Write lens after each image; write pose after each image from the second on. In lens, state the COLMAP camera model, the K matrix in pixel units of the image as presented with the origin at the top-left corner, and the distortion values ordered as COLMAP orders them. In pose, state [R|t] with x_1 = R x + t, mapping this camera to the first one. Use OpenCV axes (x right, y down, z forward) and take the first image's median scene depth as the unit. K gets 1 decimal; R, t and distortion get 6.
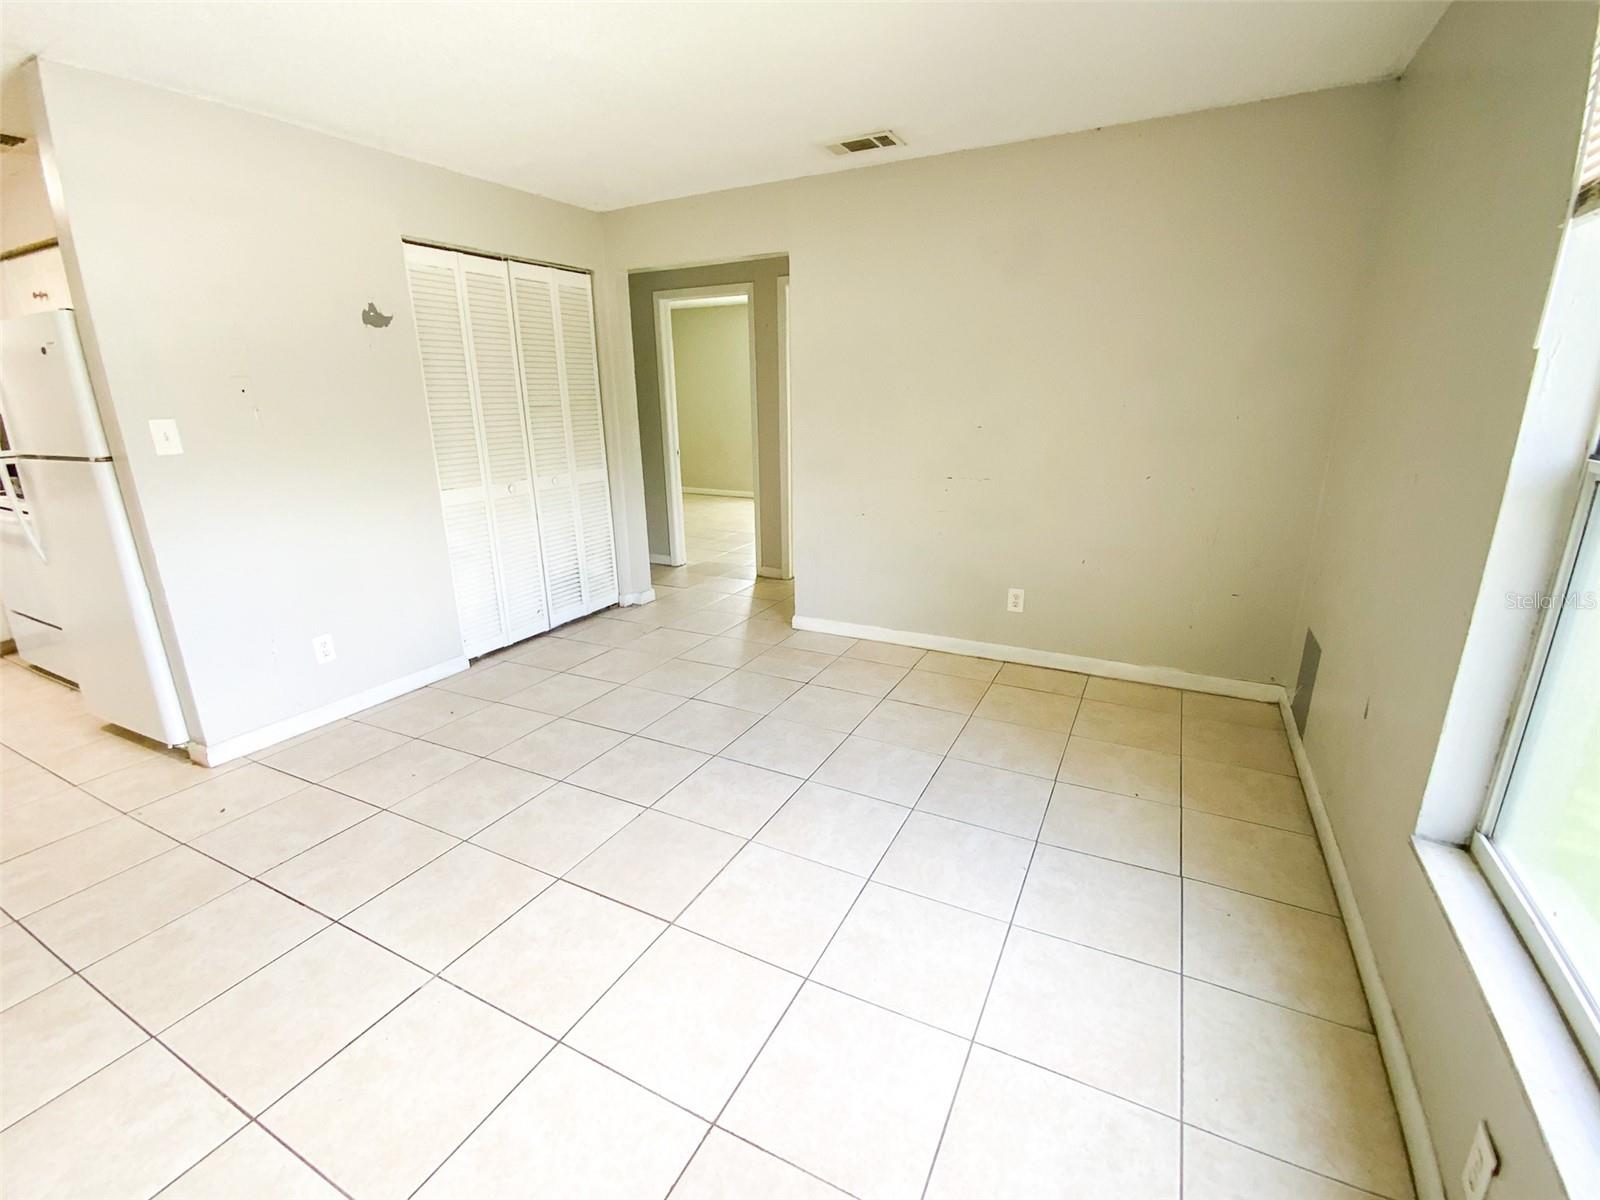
lens RADIAL K [[715.9, 0, 815.1], [0, 715.9, 602.3], [0, 0, 1]] dist [-0.004152, -0.002156]
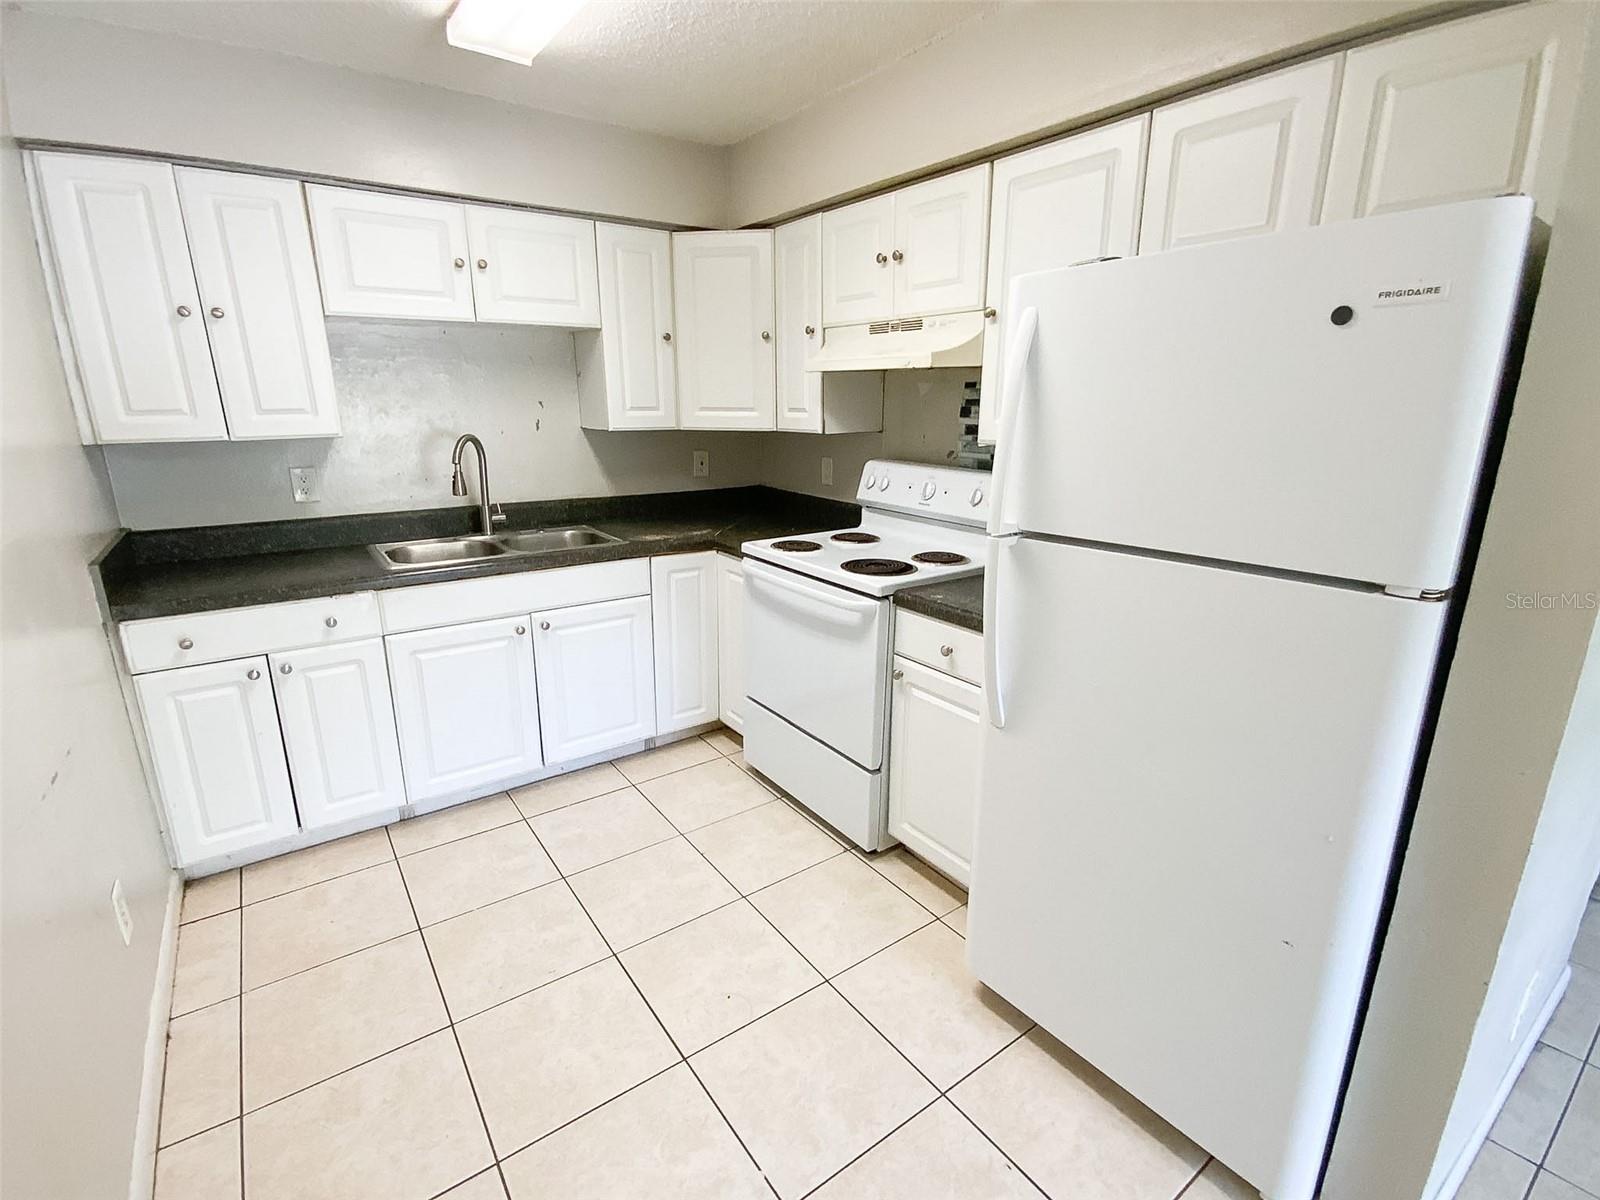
lens RADIAL K [[734.9, 0, 787.5], [0, 734.9, 599.8], [0, 0, 1]] dist [-0.005237, -0.000871]
pose [[0.886661, 0.133580, -0.442705, -0.923805], [-0.138012, 0.990178, 0.022359, -0.129109], [0.441344, 0.041273, 0.896388, 0.394884]]
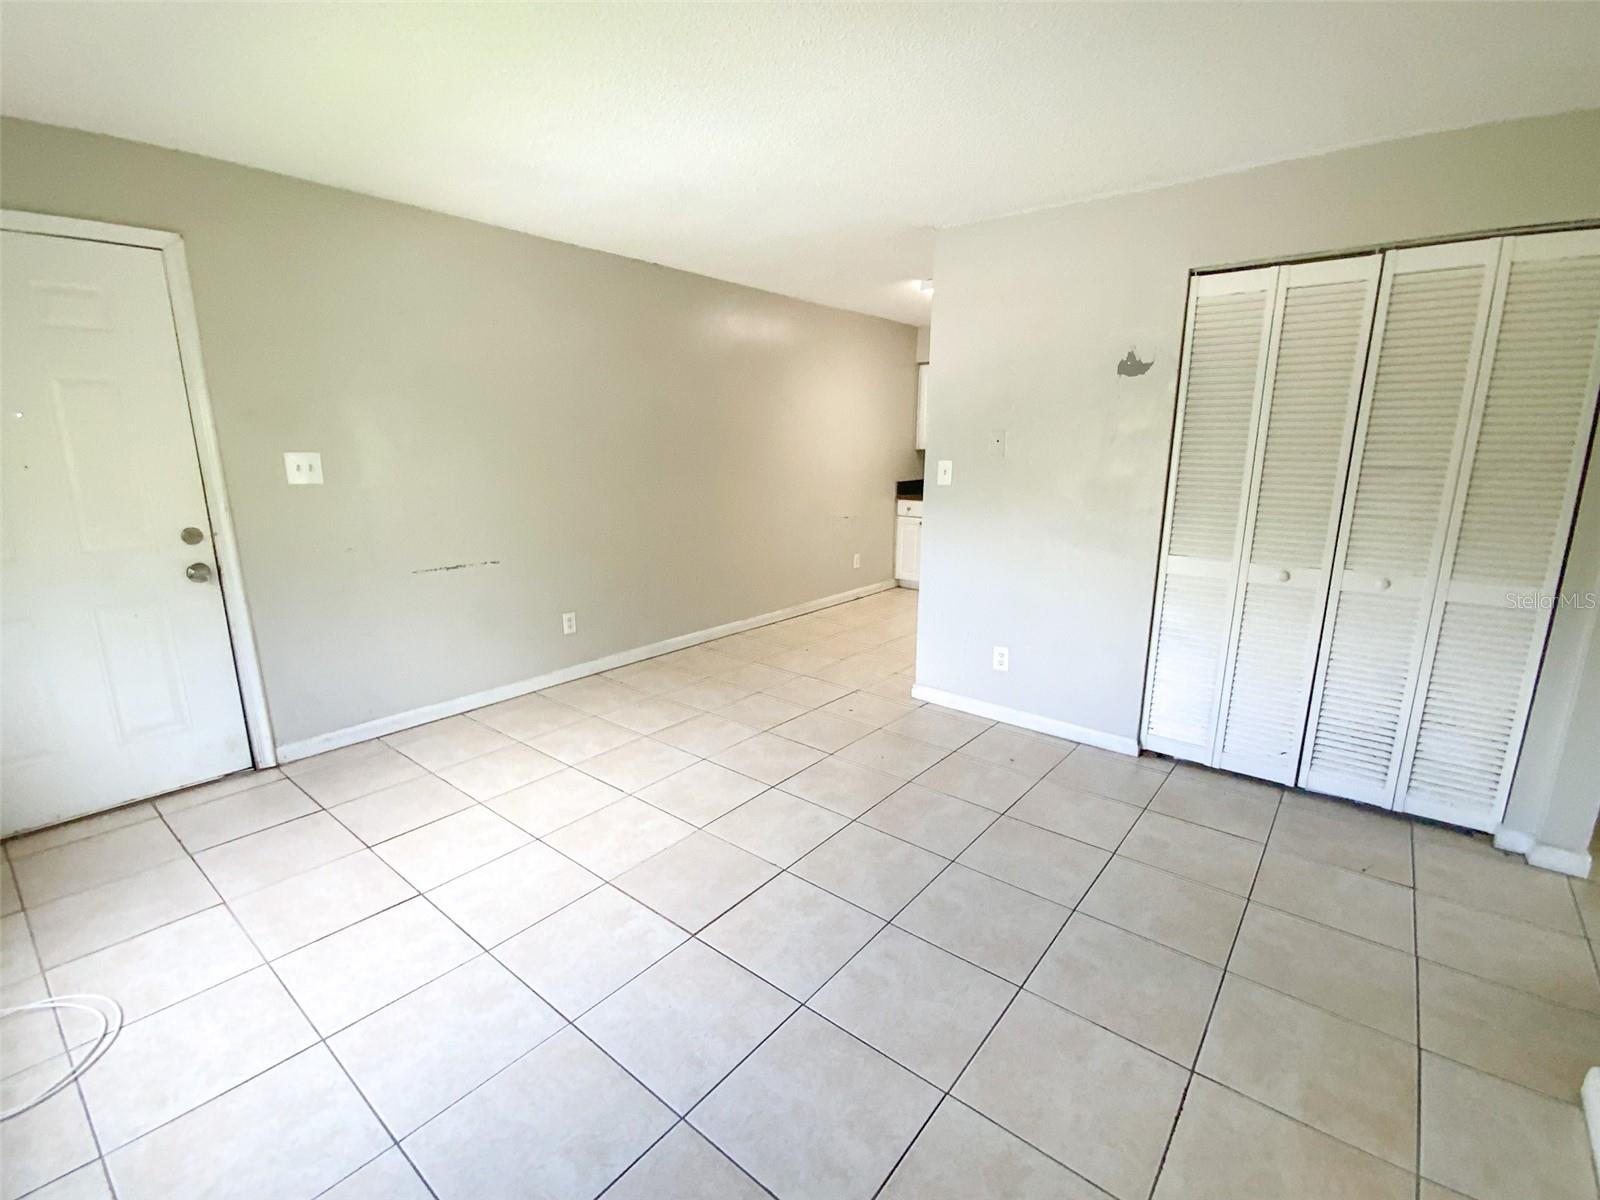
lens RADIAL K [[715.9, 0, 777.7], [0, 715.9, 592.7], [0, 0, 1]] dist [-0.004152, -0.002156]
pose [[-0.242828, 0.214000, -0.946171, 0.477472], [-0.268330, 0.922490, 0.277509, -0.257747], [0.932220, 0.321273, -0.166584, 0.815850]]
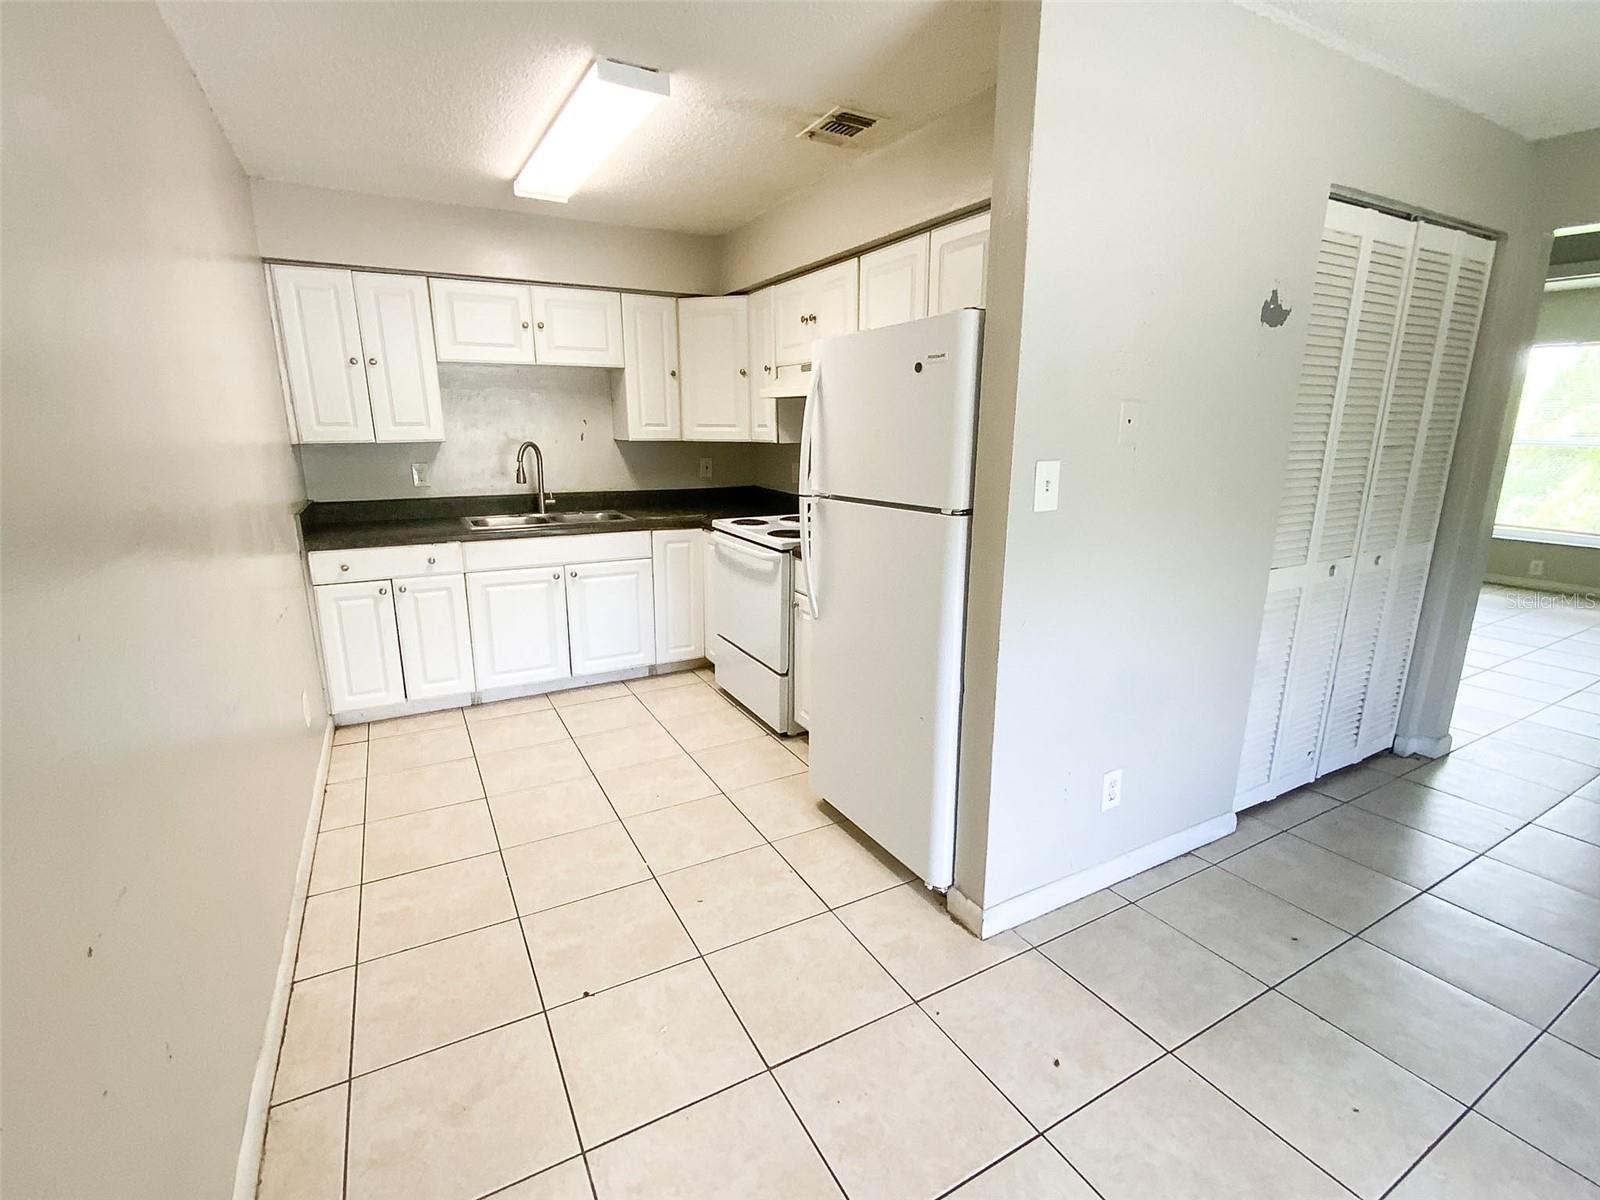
lens RADIAL K [[734.9, 0, 798.5], [0, 734.9, 605.3], [0, 0, 1]] dist [-0.005237, -0.000871]
pose [[0.824803, 0.146043, -0.546234, -0.571438], [-0.165864, 0.986061, 0.013185, -0.070317], [0.540545, 0.079726, 0.837529, 0.223292]]
